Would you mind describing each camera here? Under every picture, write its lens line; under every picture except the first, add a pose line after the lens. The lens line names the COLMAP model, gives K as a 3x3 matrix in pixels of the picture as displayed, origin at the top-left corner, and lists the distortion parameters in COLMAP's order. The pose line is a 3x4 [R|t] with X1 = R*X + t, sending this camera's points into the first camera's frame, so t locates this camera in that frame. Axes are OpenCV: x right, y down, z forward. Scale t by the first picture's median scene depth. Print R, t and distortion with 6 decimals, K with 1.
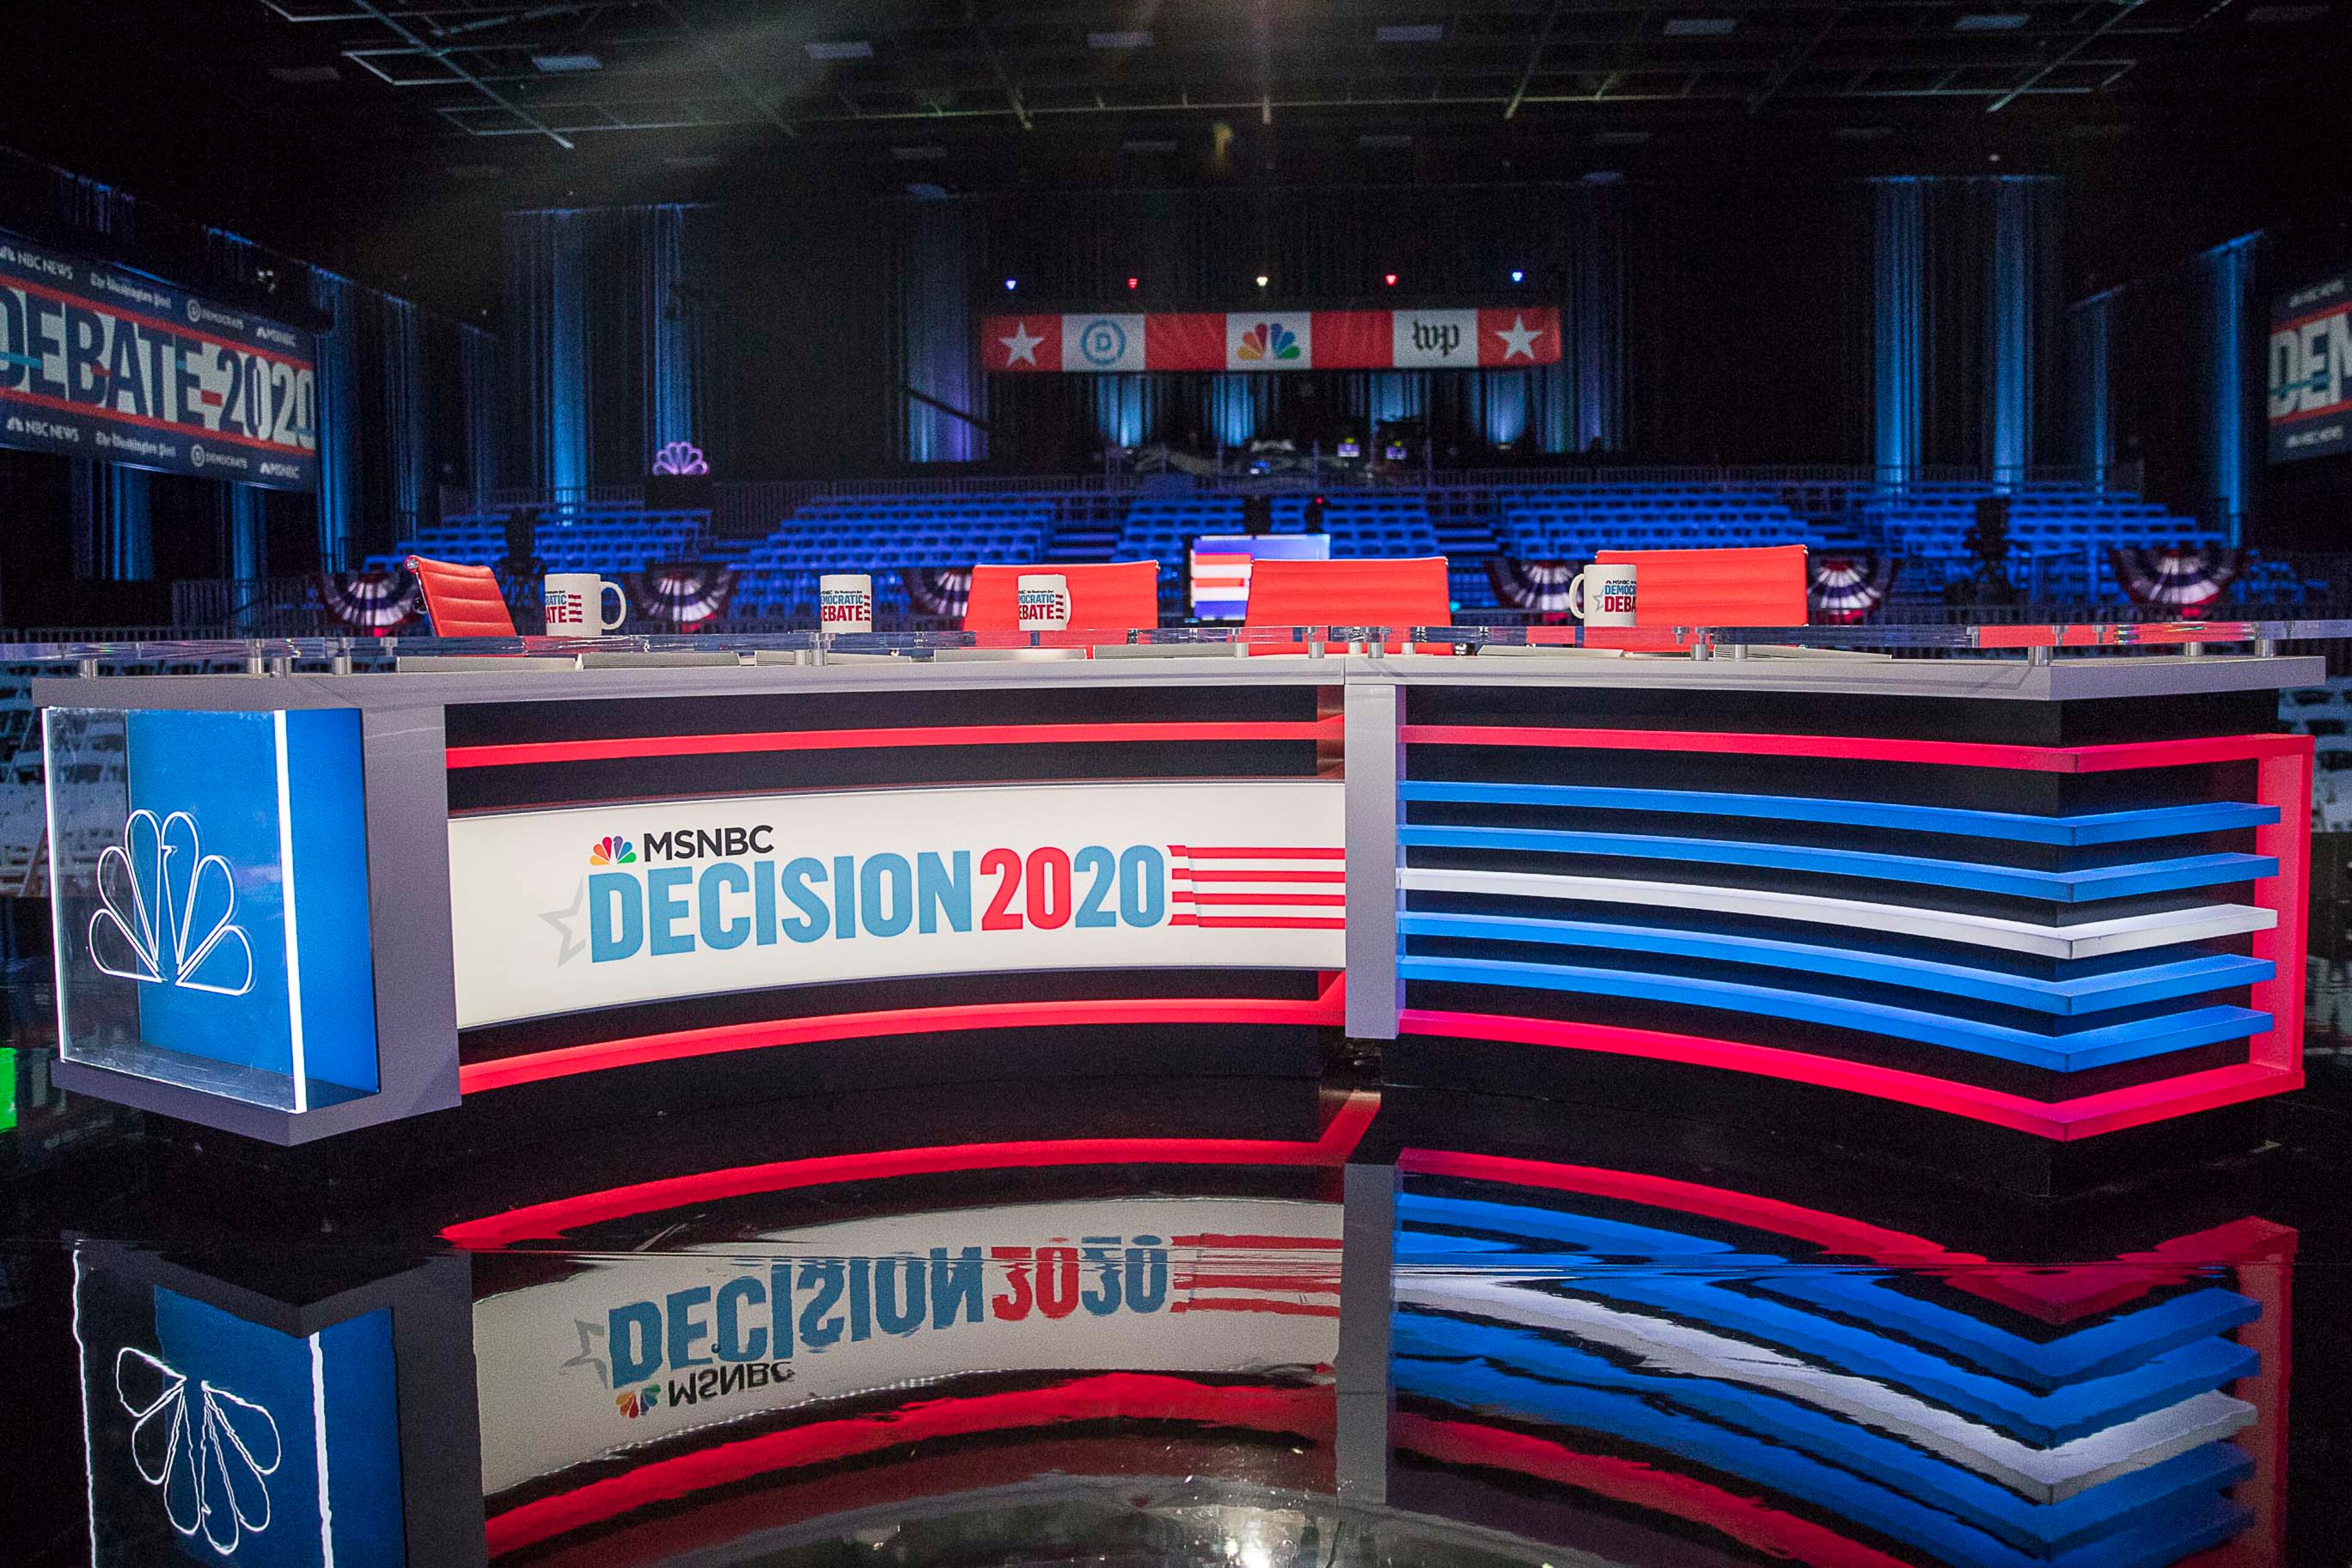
lens RADIAL K [[6559.0, 0, 1176.0], [0, 6559.0, 784.0], [0, 0, 1]] dist [-0.111007, 1.801921]
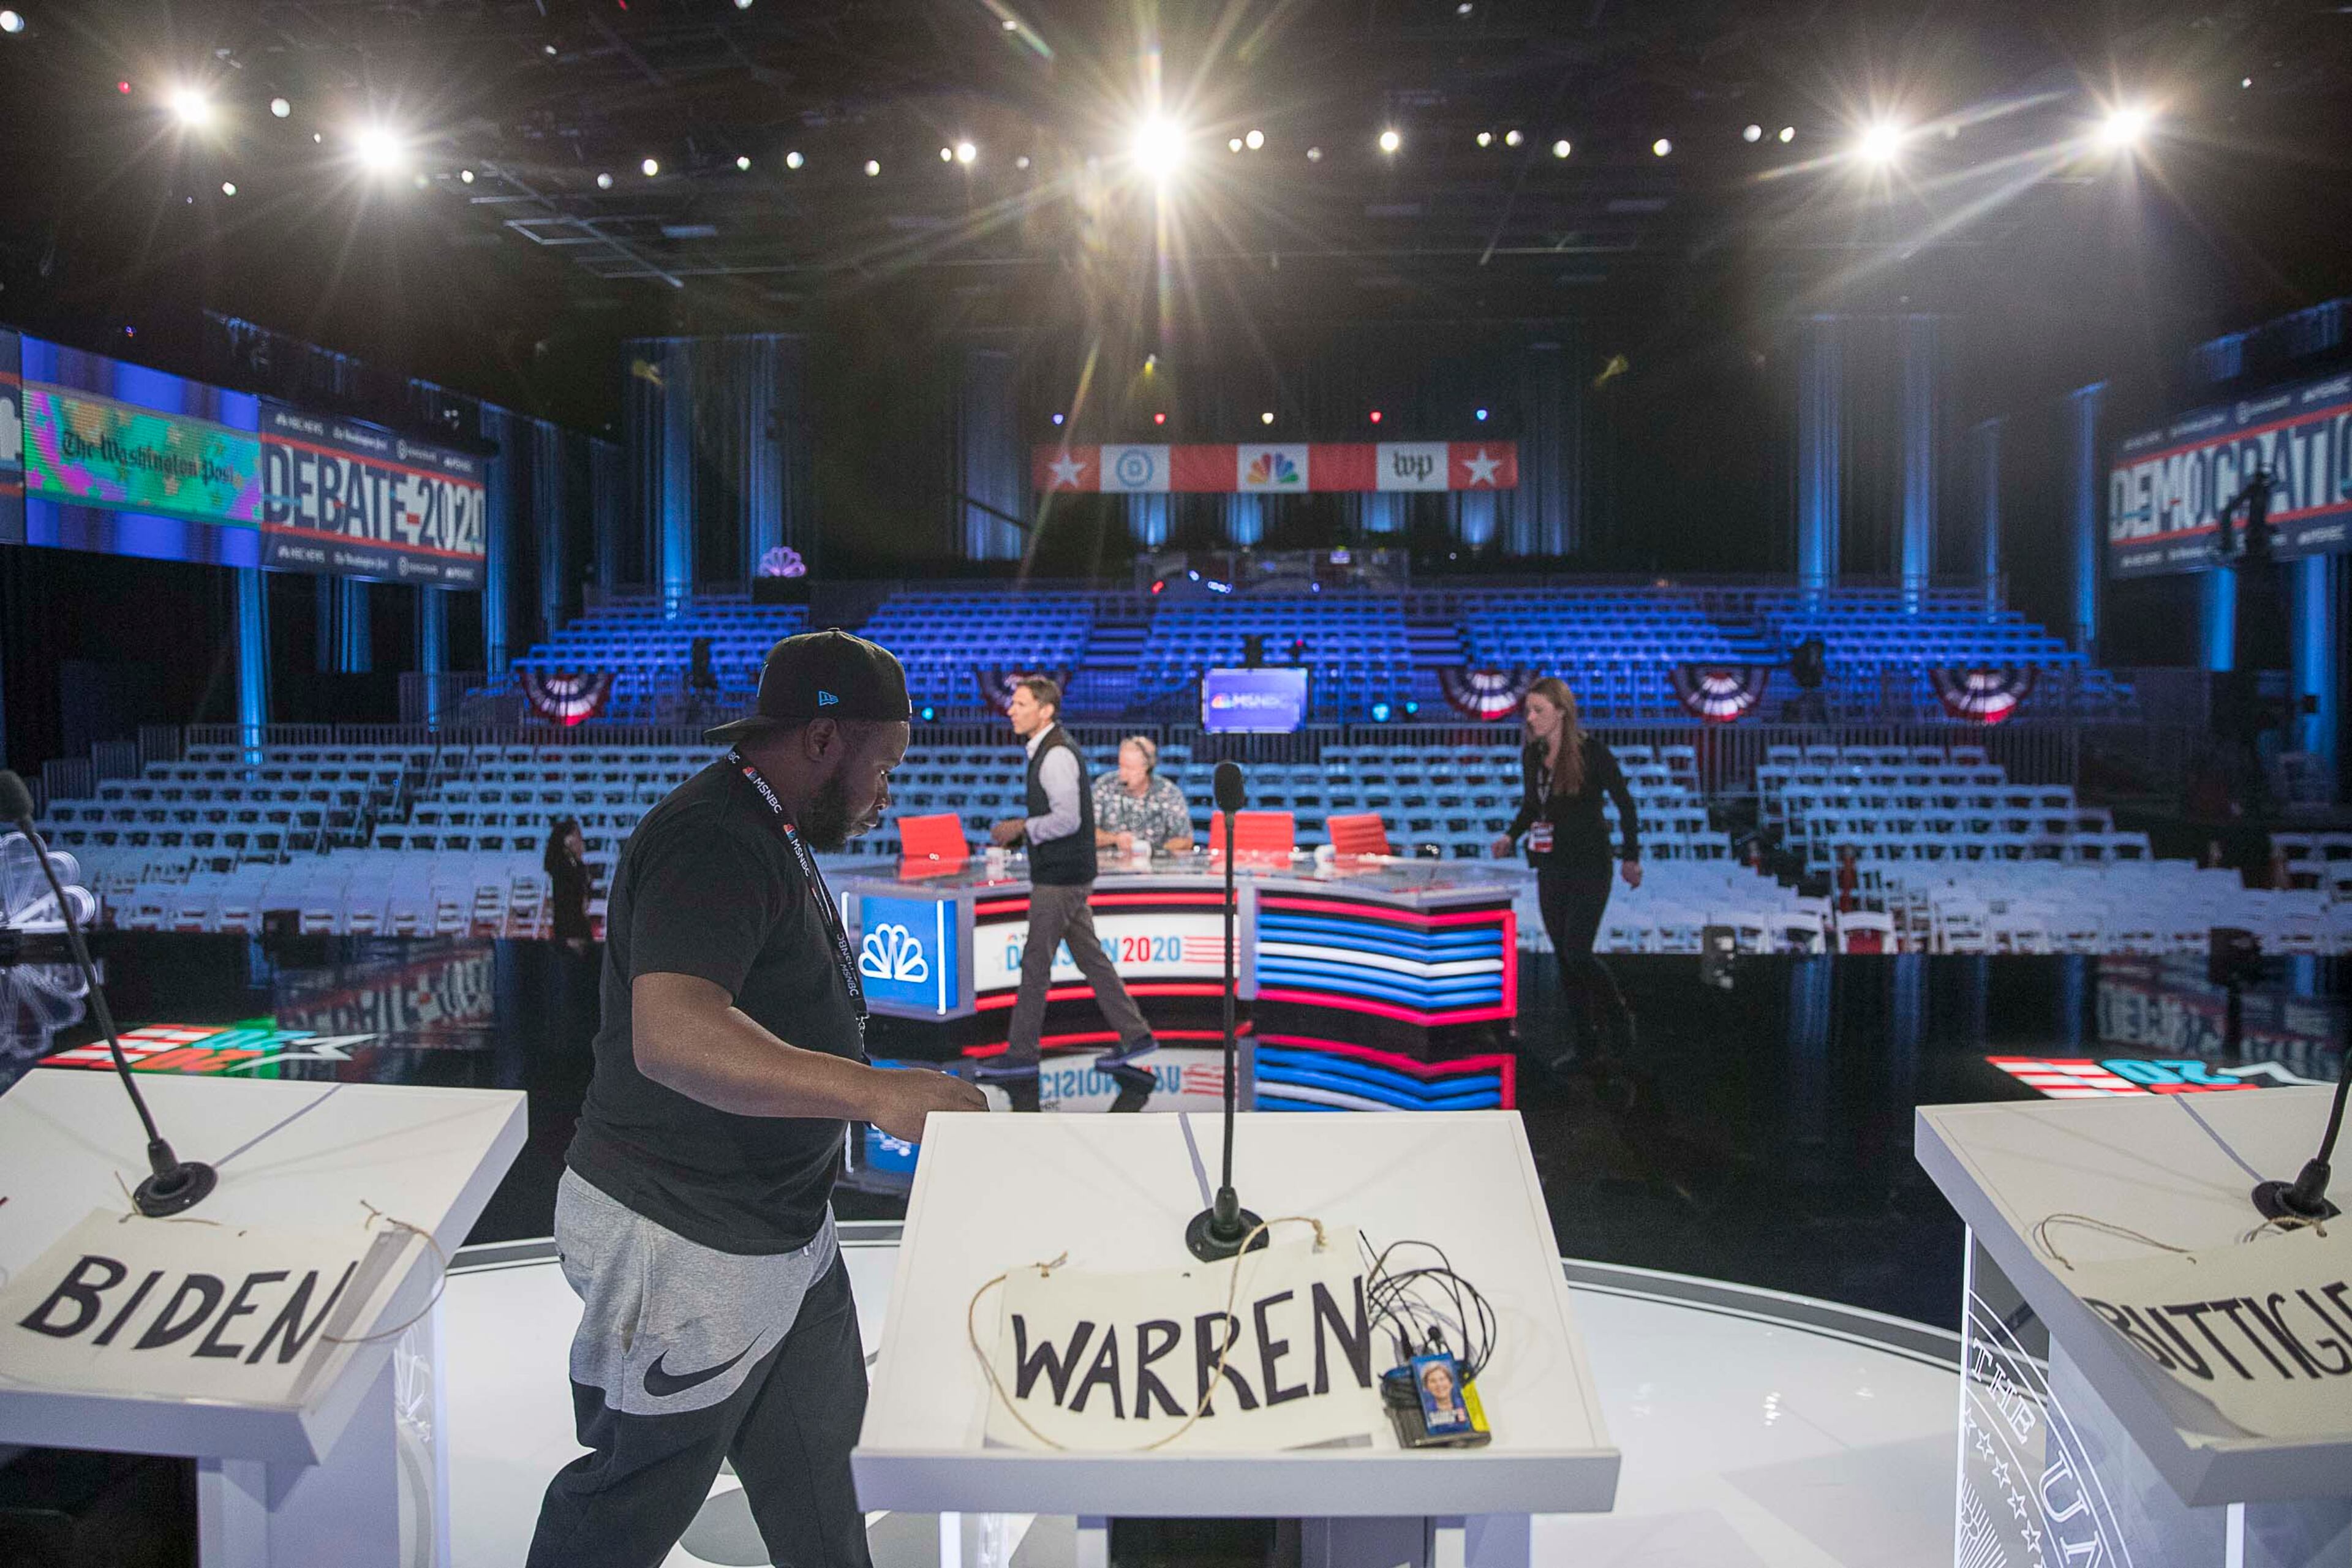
lens RADIAL K [[6559.0, 0, 1176.0], [0, 6559.0, 784.0], [0, 0, 1]] dist [-0.111007, 1.801921]
pose [[0.999929, 0.011575, -0.002655, 0.000275], [-0.011586, 0.999924, -0.004133, -0.005023], [0.002607, 0.004164, 0.999988, -0.211511]]
